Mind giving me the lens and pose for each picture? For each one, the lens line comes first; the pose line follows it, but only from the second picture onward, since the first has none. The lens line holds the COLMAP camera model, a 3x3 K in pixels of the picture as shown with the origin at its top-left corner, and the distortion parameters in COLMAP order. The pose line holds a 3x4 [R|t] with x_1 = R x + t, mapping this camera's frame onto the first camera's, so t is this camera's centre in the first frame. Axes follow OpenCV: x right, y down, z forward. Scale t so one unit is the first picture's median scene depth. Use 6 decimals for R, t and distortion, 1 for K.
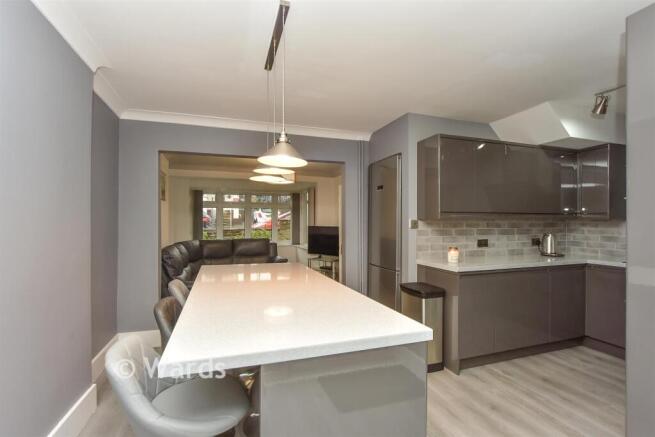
lens RADIAL K [[296.8, 0, 325.6], [0, 296.8, 224.4], [0, 0, 1]] dist [0.000125, 0.000000]
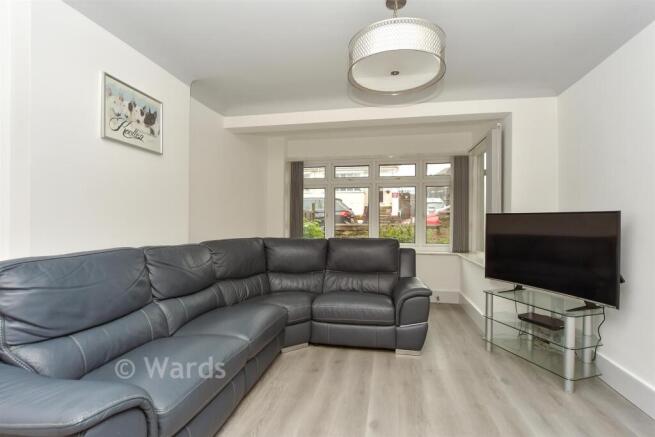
lens RADIAL K [[314.4, 0, 327.5], [0, 314.4, 218.5], [0, 0, 1]] dist [-0.000574, -0.000102]
pose [[0.862193, -0.000041, -0.506580, -0.022347], [-0.003594, 0.999974, -0.006198, 0.012551], [0.506567, 0.007165, 0.862171, 0.431221]]
